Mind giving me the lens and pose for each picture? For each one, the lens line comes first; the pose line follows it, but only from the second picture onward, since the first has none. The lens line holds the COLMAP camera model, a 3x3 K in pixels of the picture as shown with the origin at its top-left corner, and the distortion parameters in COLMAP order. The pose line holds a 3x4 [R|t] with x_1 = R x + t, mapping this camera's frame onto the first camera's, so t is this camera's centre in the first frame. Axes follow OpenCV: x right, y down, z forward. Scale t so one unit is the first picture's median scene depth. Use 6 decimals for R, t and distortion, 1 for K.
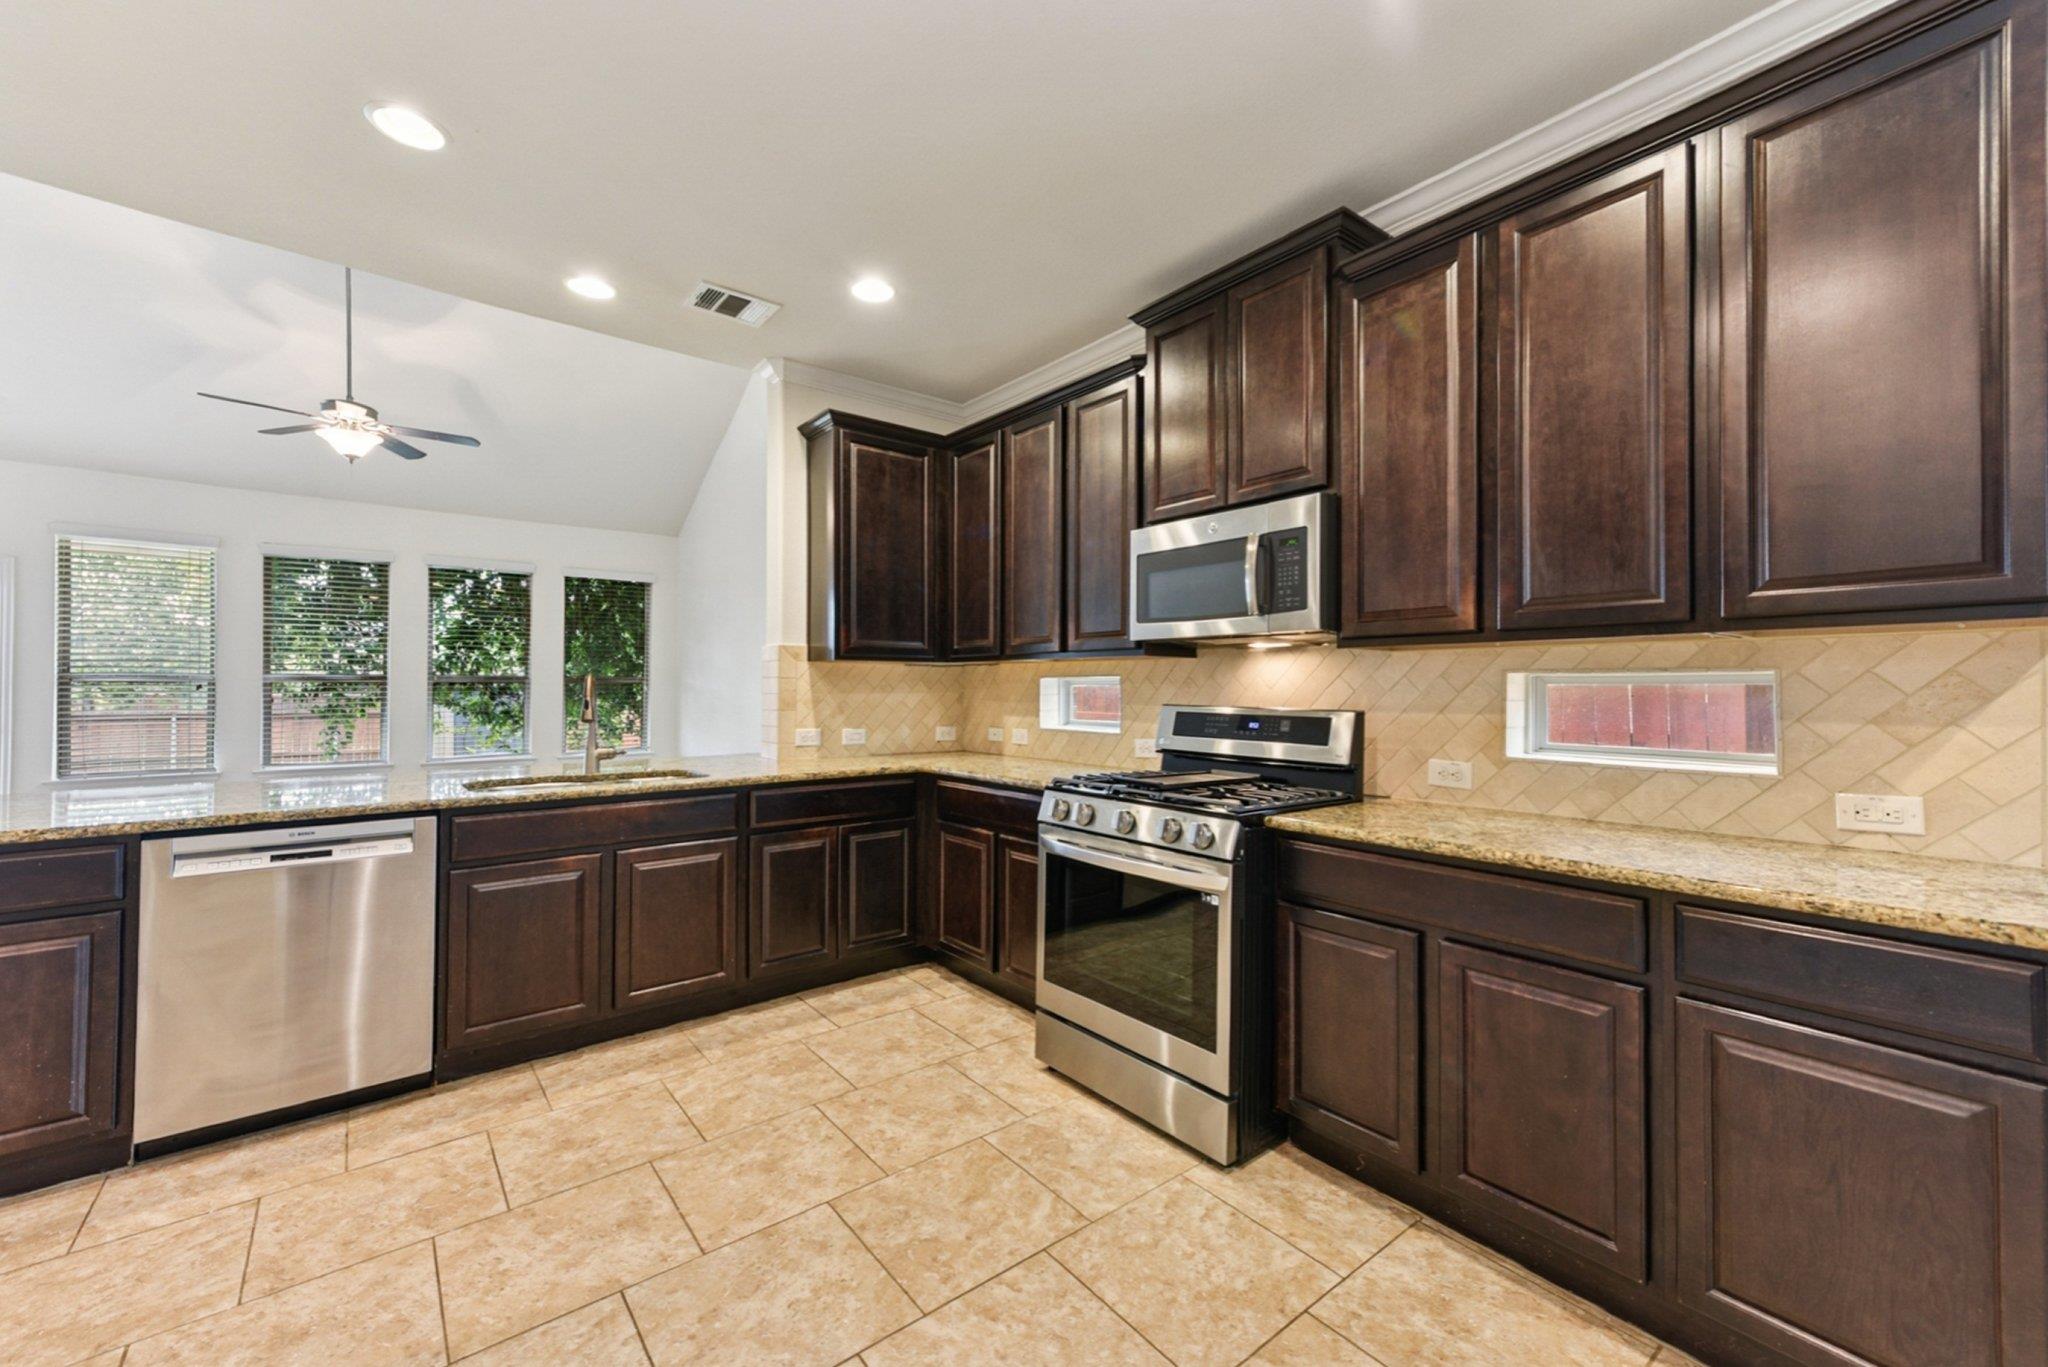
lens RADIAL K [[817.7, 0, 1008.4], [0, 817.7, 690.7], [0, 0, 1]] dist [0.031057, 0.000162]
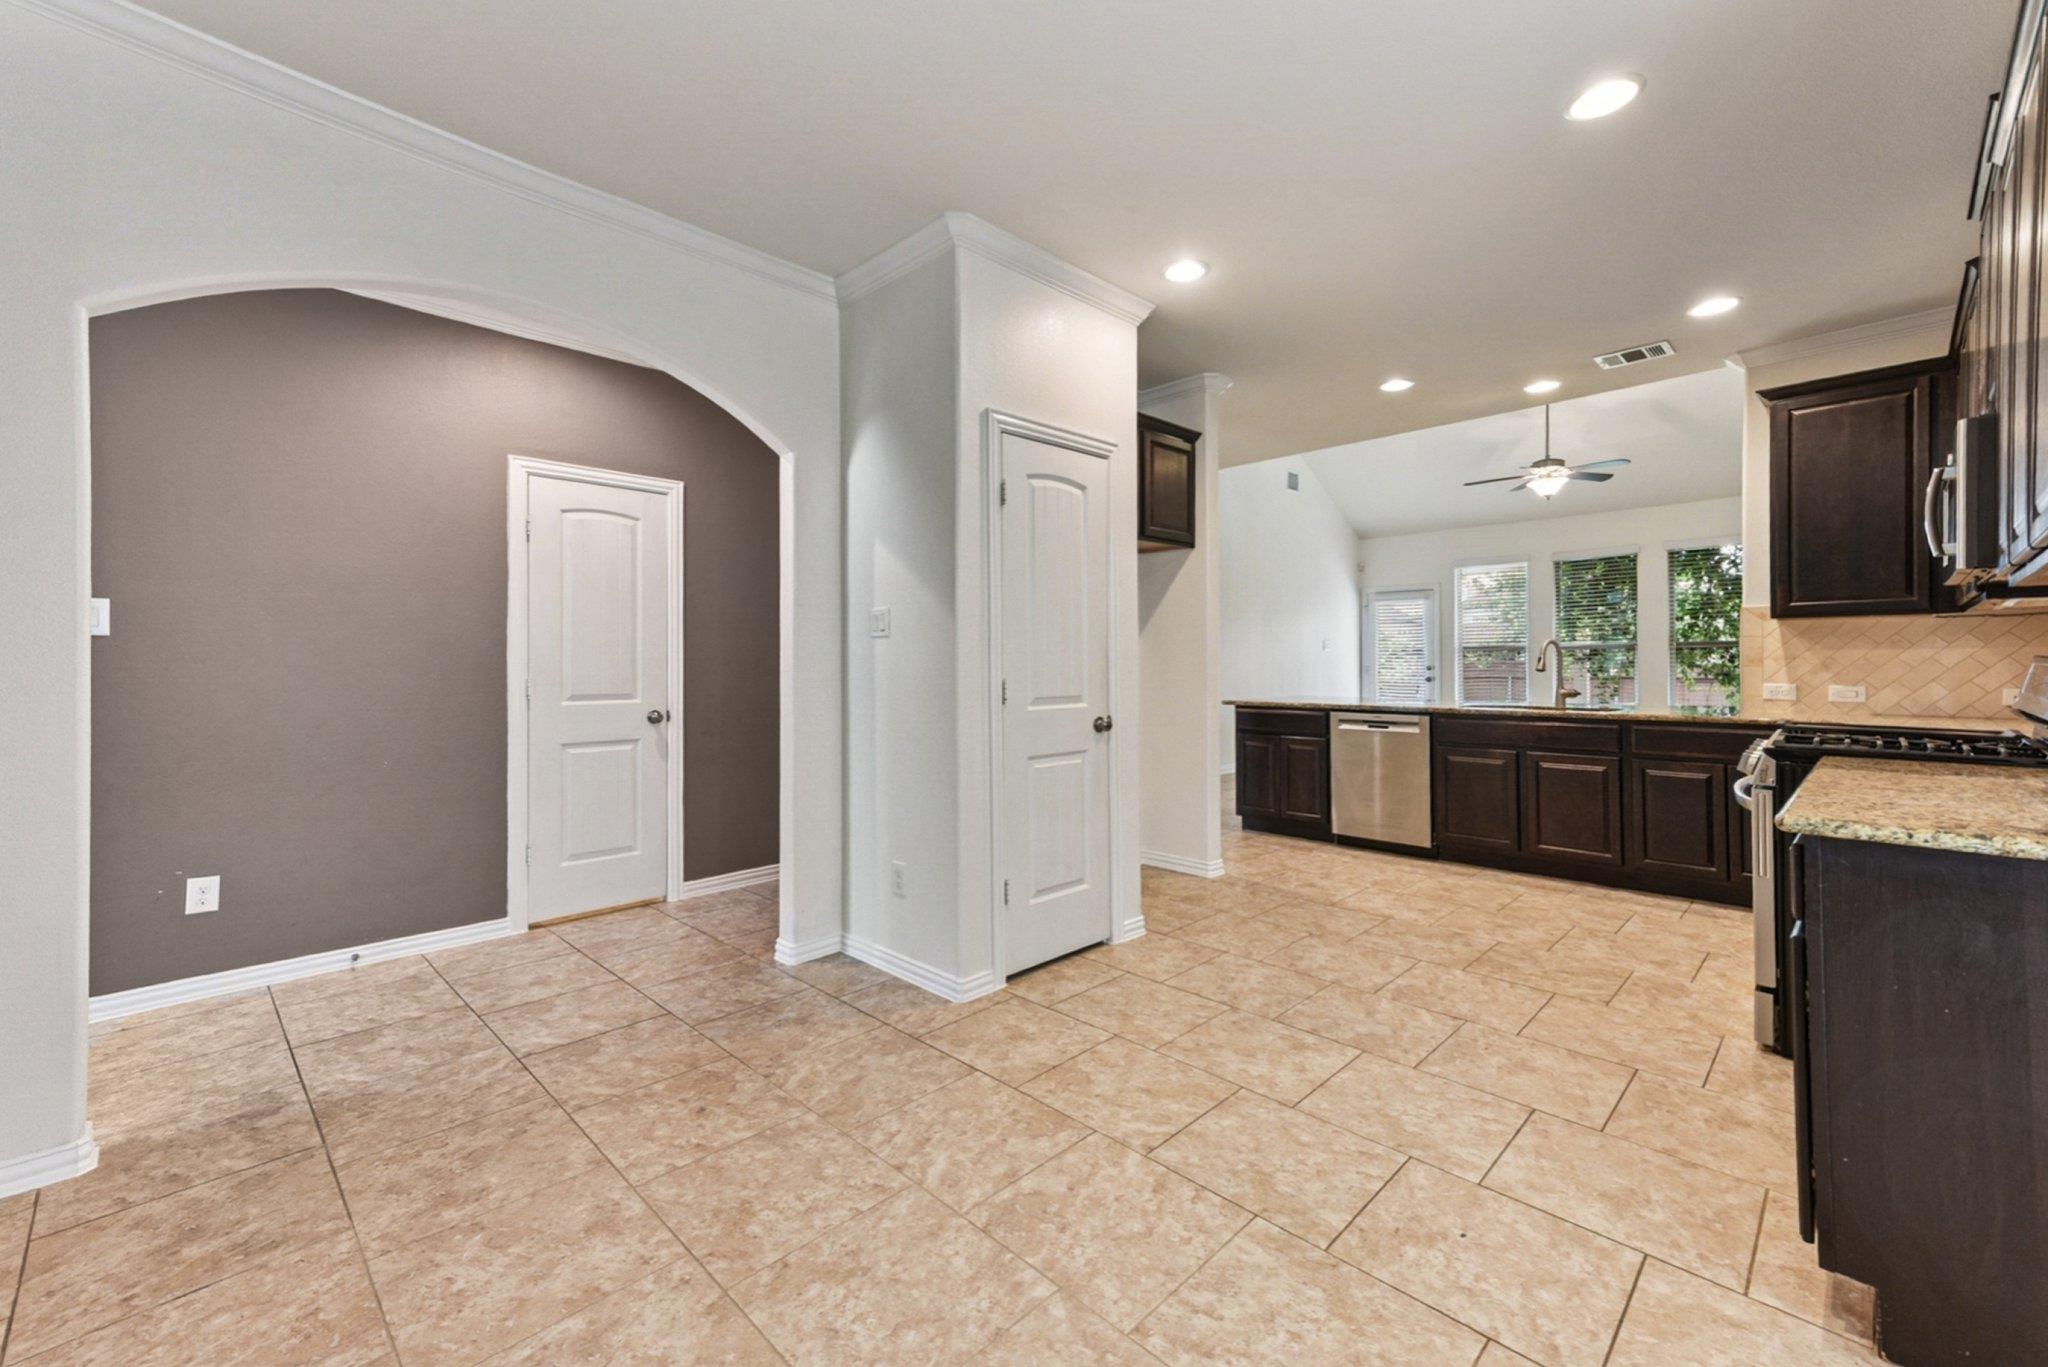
lens RADIAL K [[830.3, 0, 1065.5], [0, 830.3, 660.1], [0, 0, 1]] dist [0.030854, 0.000071]
pose [[0.150645, -0.005968, -0.988570, 1.122384], [0.005655, 0.999971, -0.005176, 0.025763], [0.988572, -0.004810, 0.150675, -0.130601]]
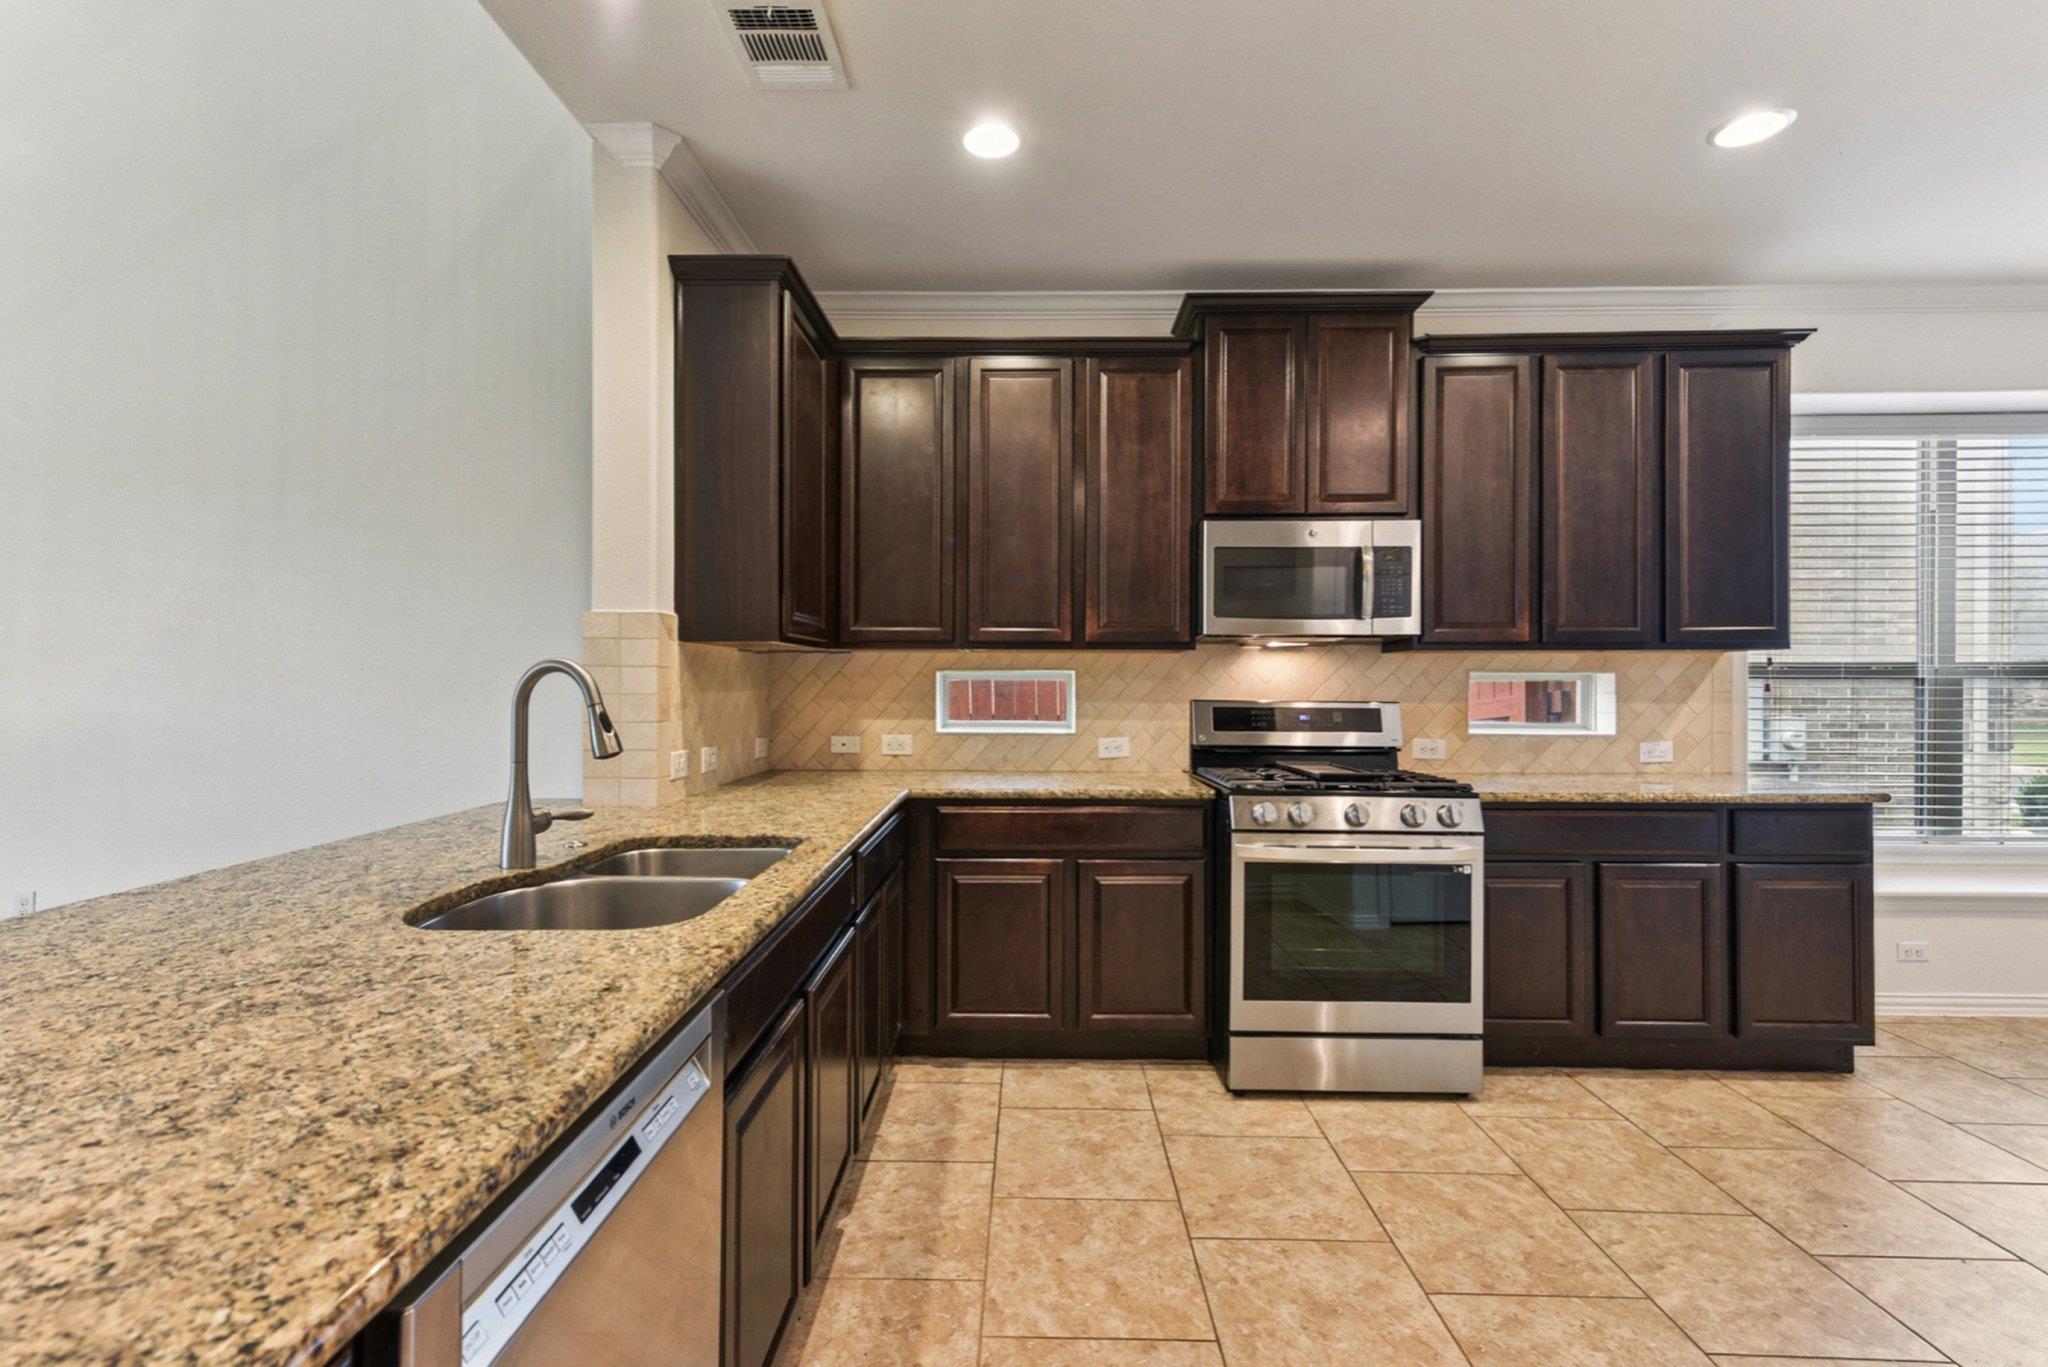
lens RADIAL K [[899.1, 0, 1024.0], [0, 899.1, 683.5], [0, 0, 1]] dist [0.002626, 0.000456]
pose [[0.634148, -0.001604, 0.773210, -0.960352], [0.002771, 0.999996, -0.000198, -0.004256], [-0.773207, 0.002268, 0.634150, 0.592963]]
